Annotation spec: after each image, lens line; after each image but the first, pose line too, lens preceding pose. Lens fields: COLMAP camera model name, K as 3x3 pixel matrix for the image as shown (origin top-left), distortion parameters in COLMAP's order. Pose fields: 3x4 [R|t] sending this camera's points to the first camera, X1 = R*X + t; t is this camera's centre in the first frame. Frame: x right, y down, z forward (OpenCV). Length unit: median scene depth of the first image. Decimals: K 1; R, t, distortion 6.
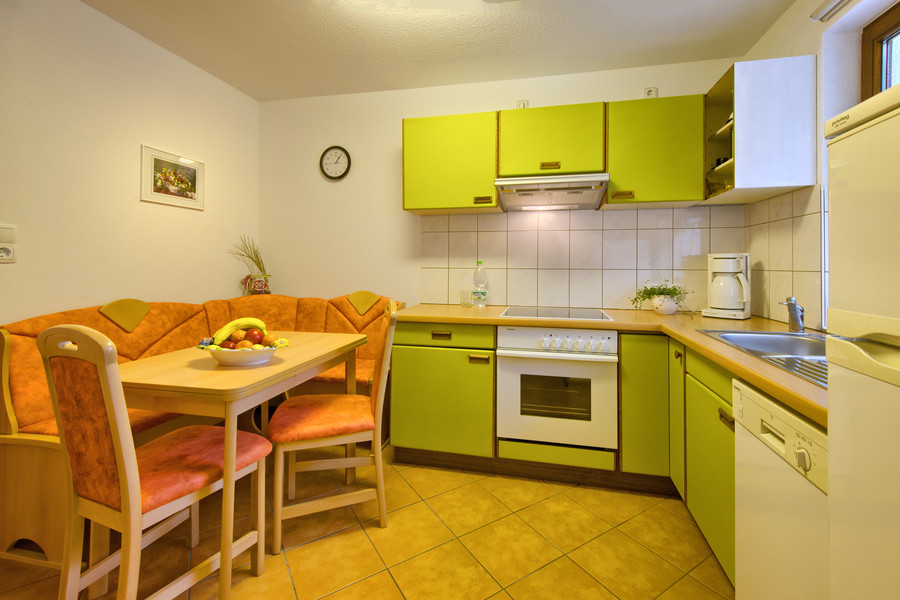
lens RADIAL K [[413.8, 0, 452.9], [0, 413.8, 263.3], [0, 0, 1]] dist [0.026481, -0.007612]
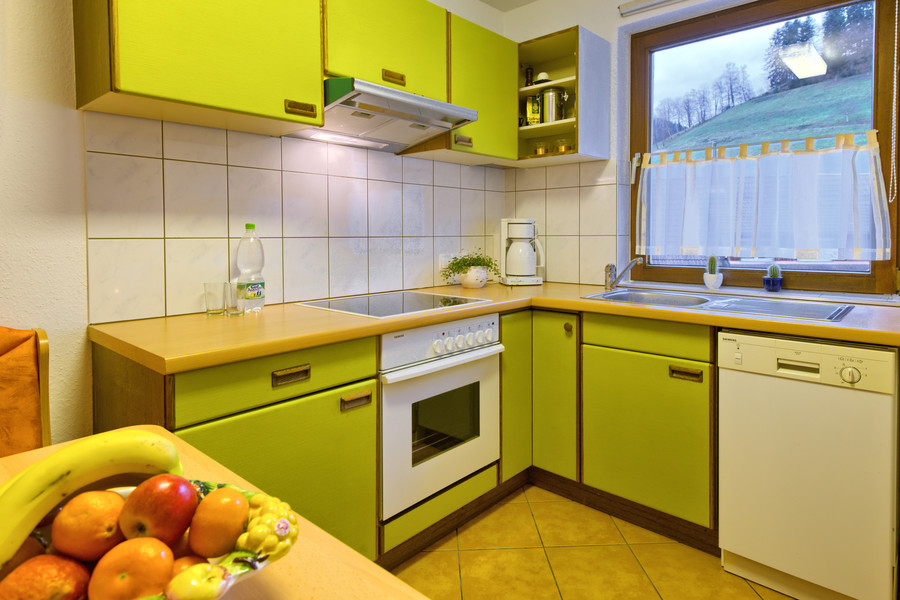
lens RADIAL K [[528.3, 0, 476.7], [0, 528.3, 251.7], [0, 0, 1]] dist [0.022132, -0.004305]
pose [[0.467257, -0.037281, 0.883335, -0.484823], [0.001429, 0.999141, 0.041413, 0.002847], [-0.884120, -0.018088, 0.466909, 0.531659]]
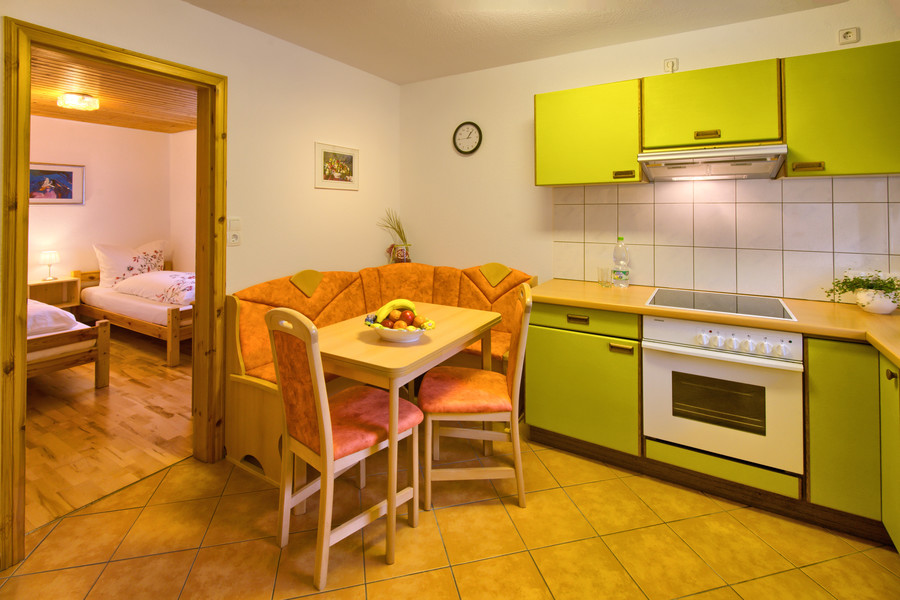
lens RADIAL K [[436.7, 0, 428.3], [0, 436.7, 206.3], [0, 0, 1]] dist [0.012338, -0.005402]
pose [[0.940619, -0.010037, -0.339317, -0.008282], [0.008864, 0.999948, -0.005008, -0.090828], [0.339349, 0.001703, 0.940659, -0.082640]]
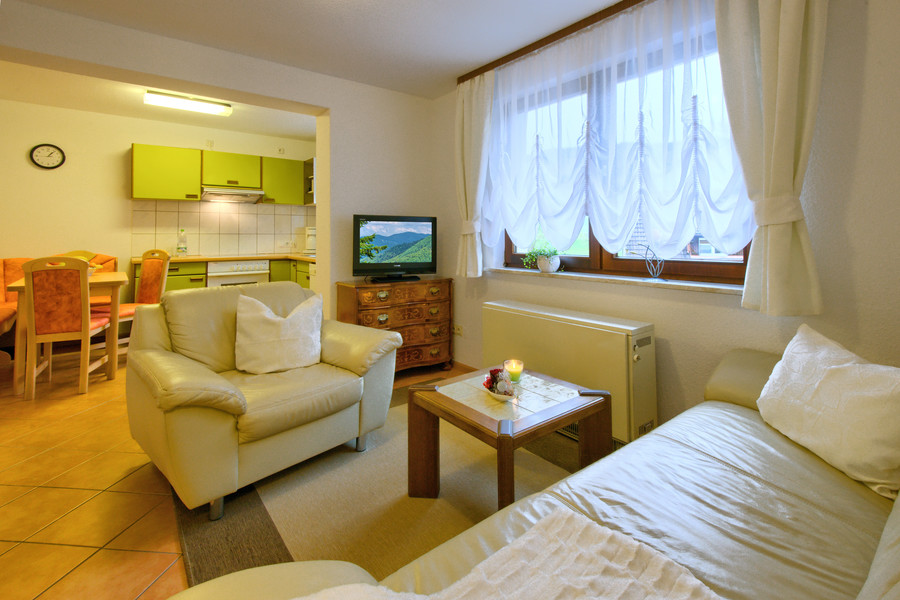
lens RADIAL K [[436.7, 0, 492.0], [0, 436.7, 226.1], [0, 0, 1]] dist [0.012338, -0.005402]
pose [[0.591734, 0.008437, 0.806089, -0.792066], [0.001370, 0.999933, -0.011471, 0.002800], [-0.806132, 0.007892, 0.591683, -1.369931]]
